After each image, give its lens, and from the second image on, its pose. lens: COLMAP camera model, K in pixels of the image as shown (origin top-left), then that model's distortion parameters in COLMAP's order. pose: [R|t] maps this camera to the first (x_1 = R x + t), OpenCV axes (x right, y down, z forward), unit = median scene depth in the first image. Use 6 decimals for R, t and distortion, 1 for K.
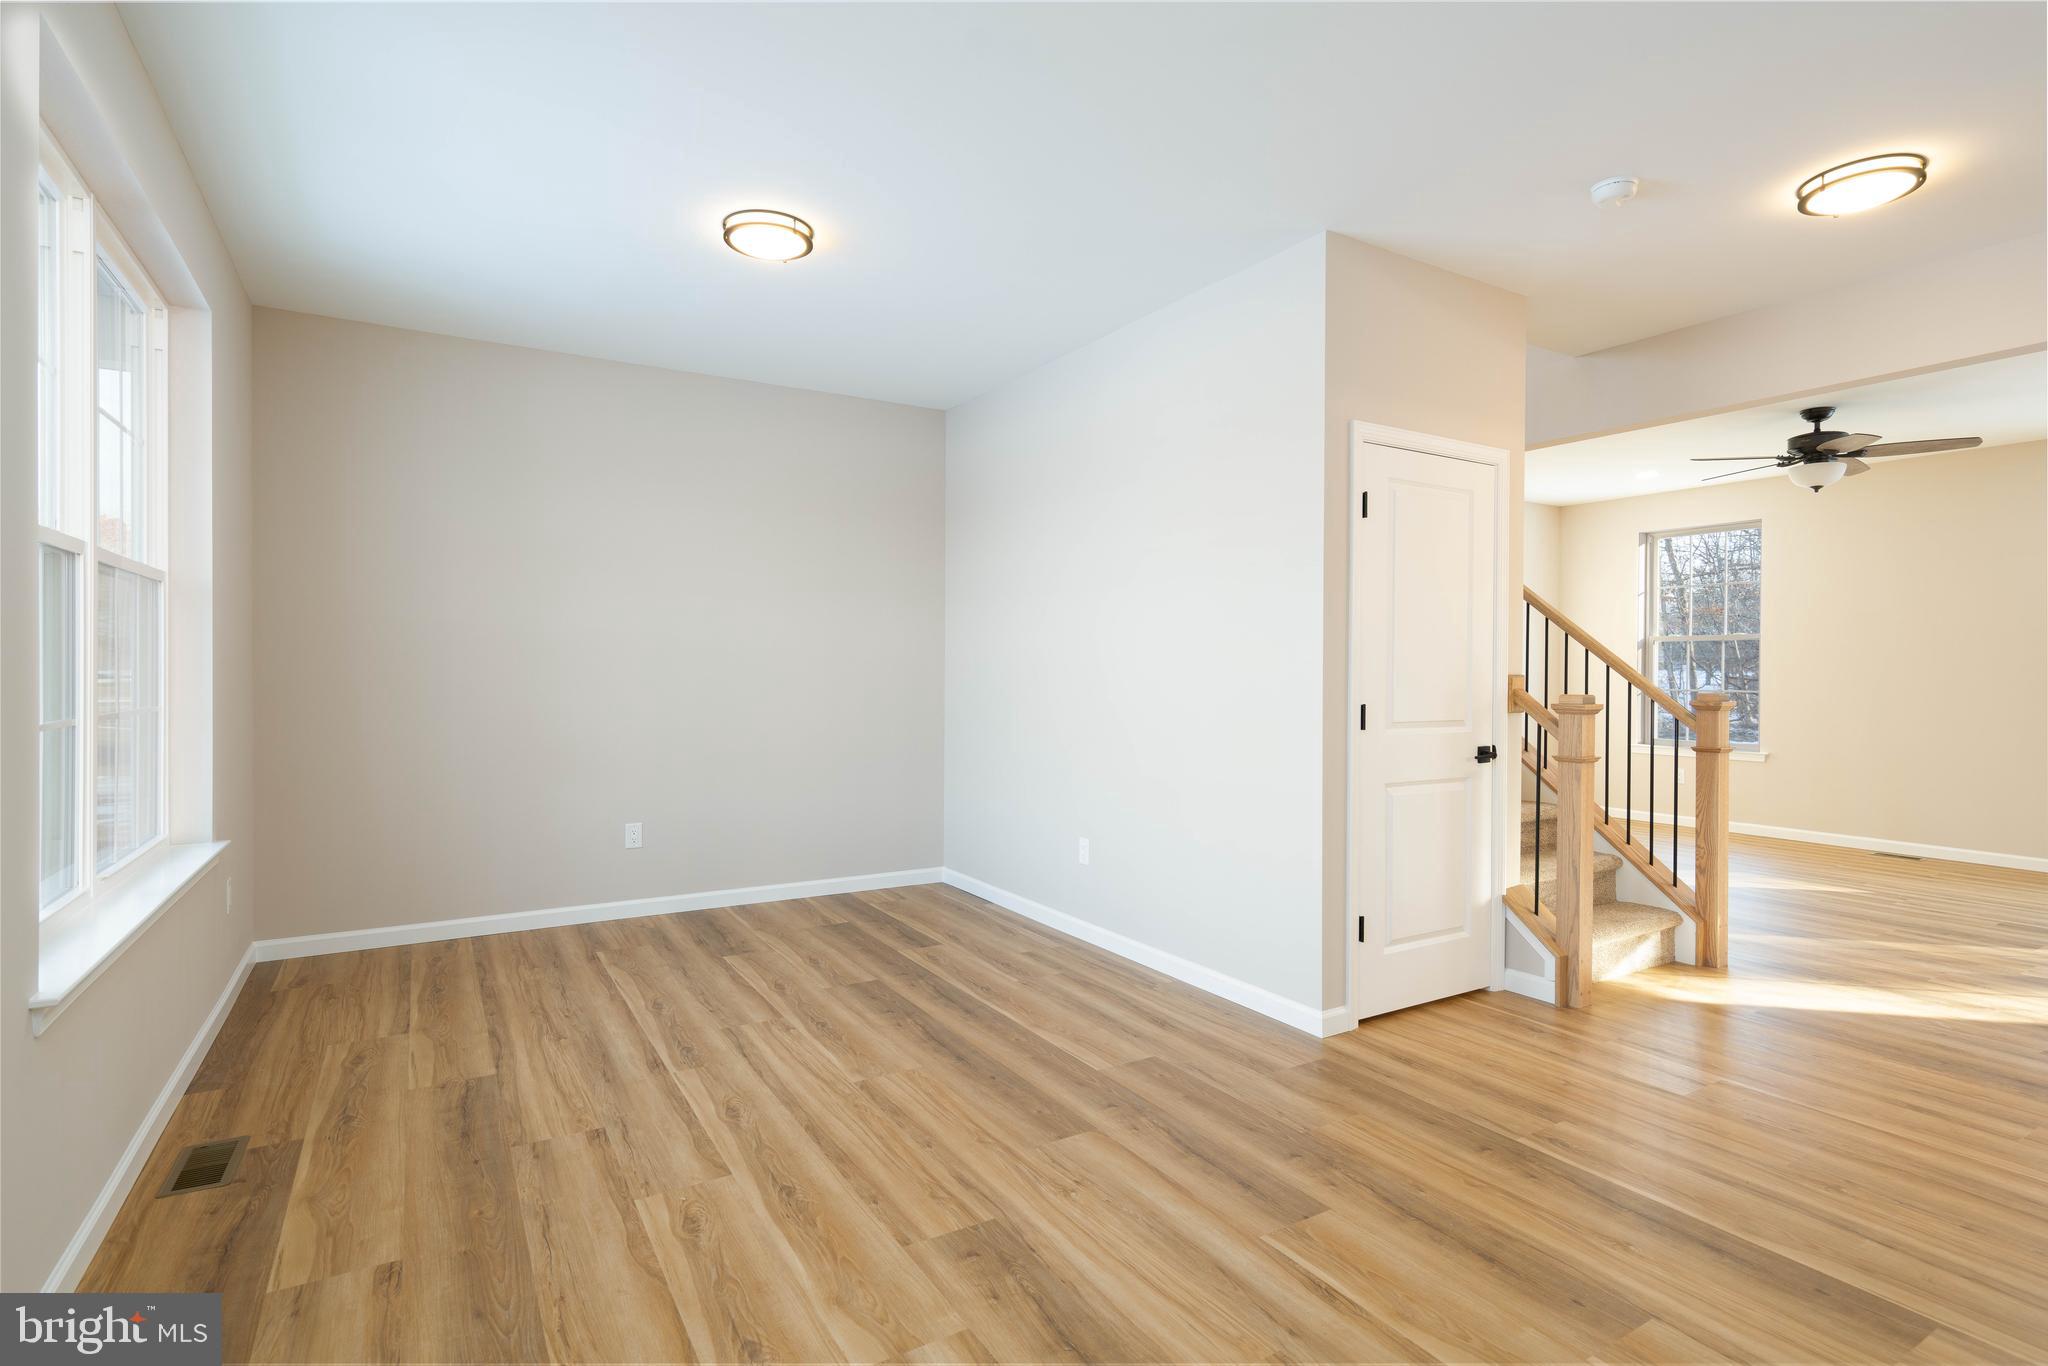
lens RADIAL K [[960.7, 0, 1013.4], [0, 960.7, 699.3], [0, 0, 1]] dist [-0.000021, 0.000067]
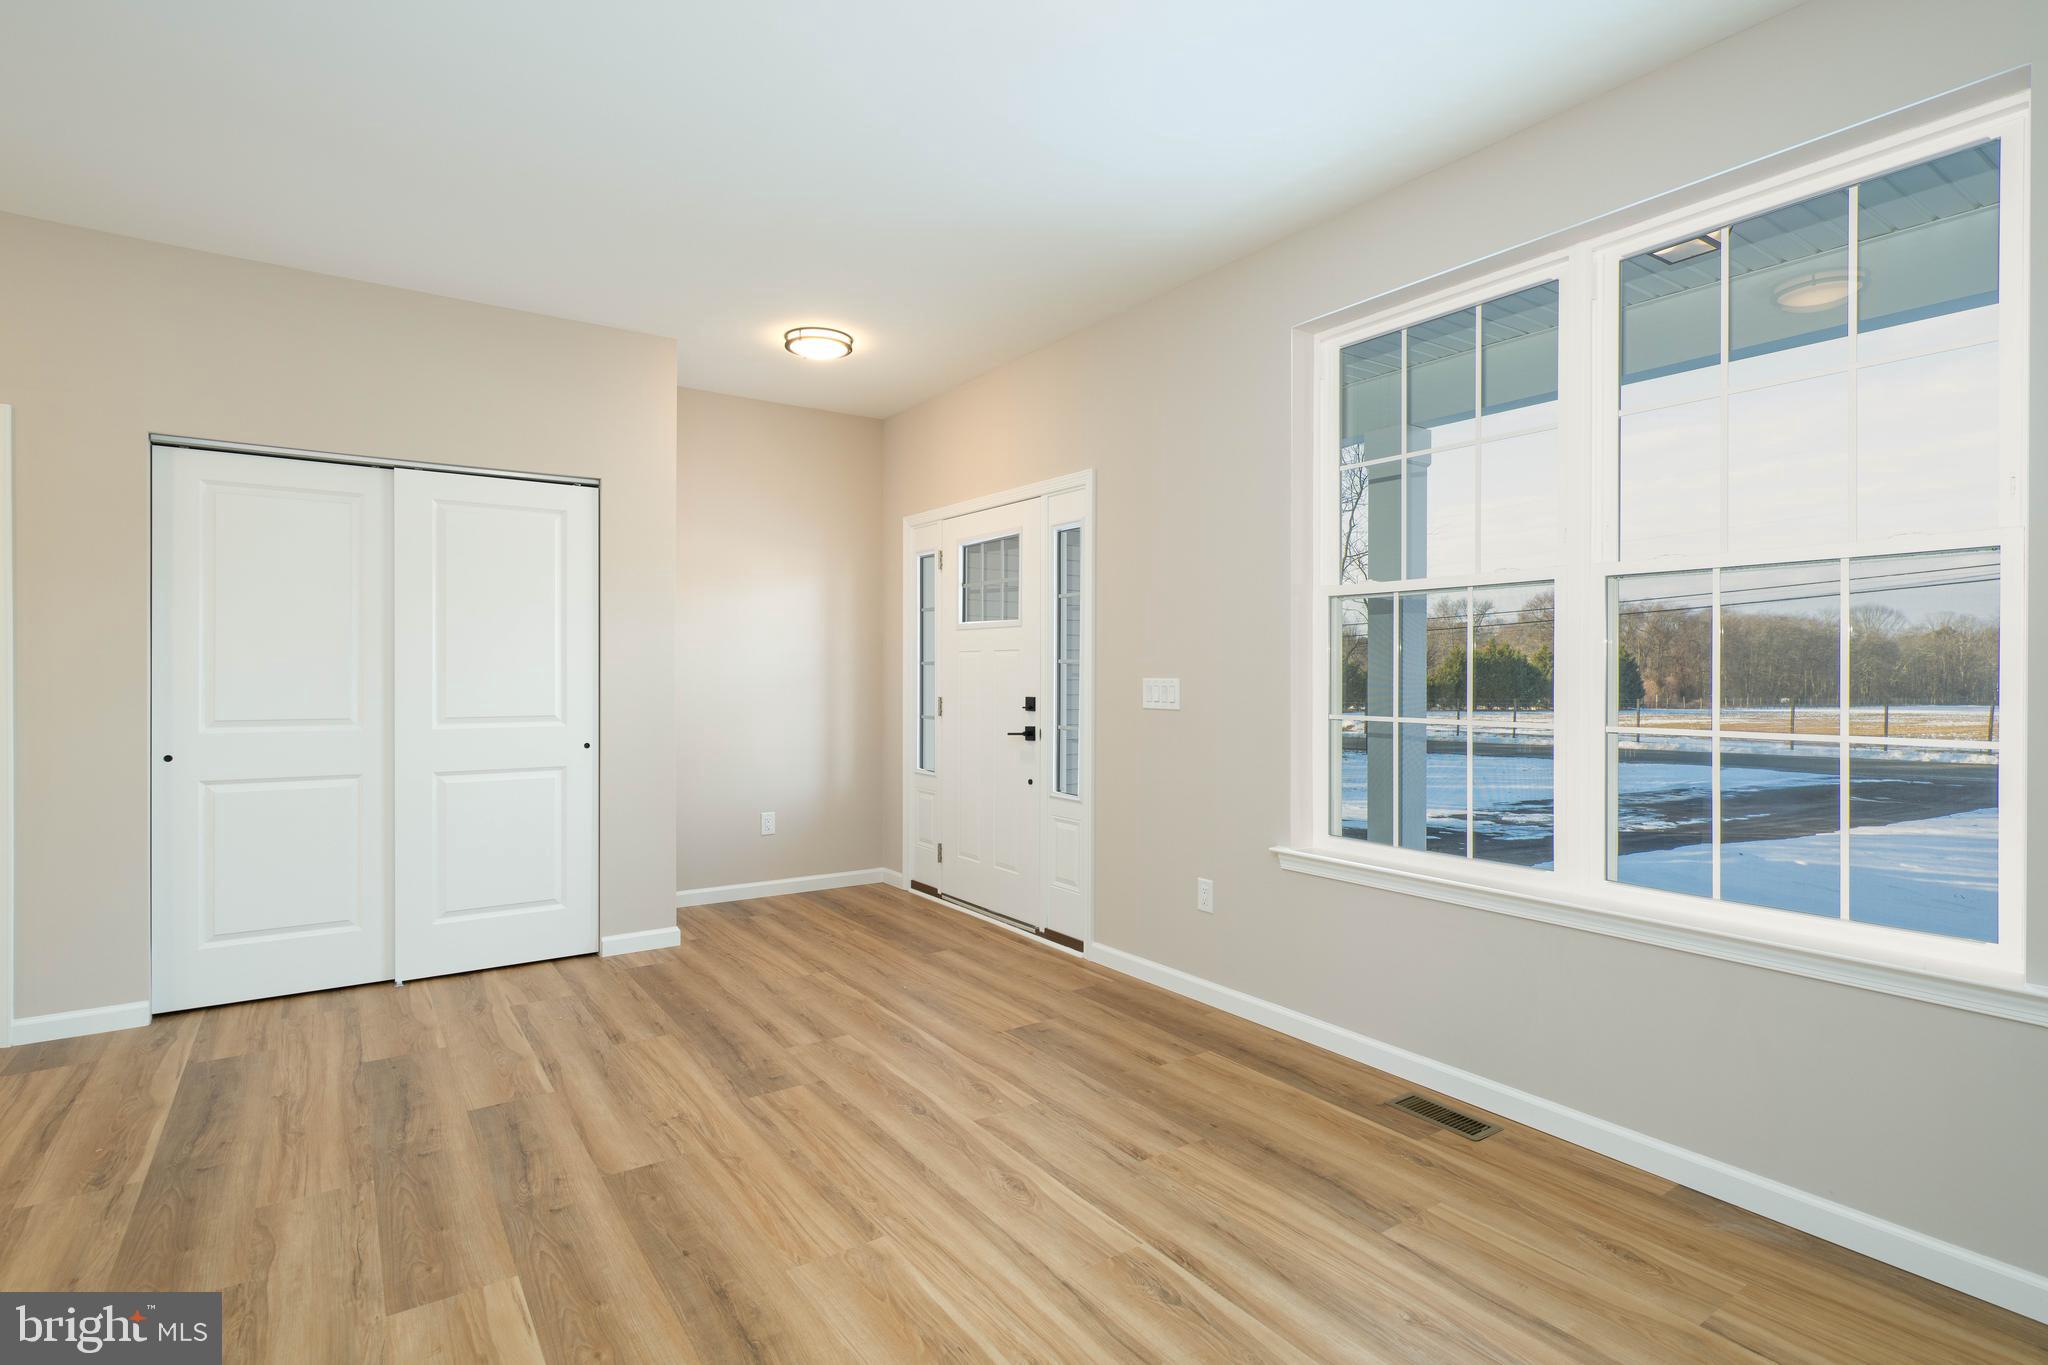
lens RADIAL K [[960.7, 0, 1013.4], [0, 960.7, 698.8], [0, 0, 1]] dist [-0.000021, 0.000067]
pose [[-0.997824, -0.006492, -0.065617, -0.246099], [-0.010123, 0.998426, 0.055166, -0.059890], [0.065156, 0.055710, -0.996319, 1.969632]]
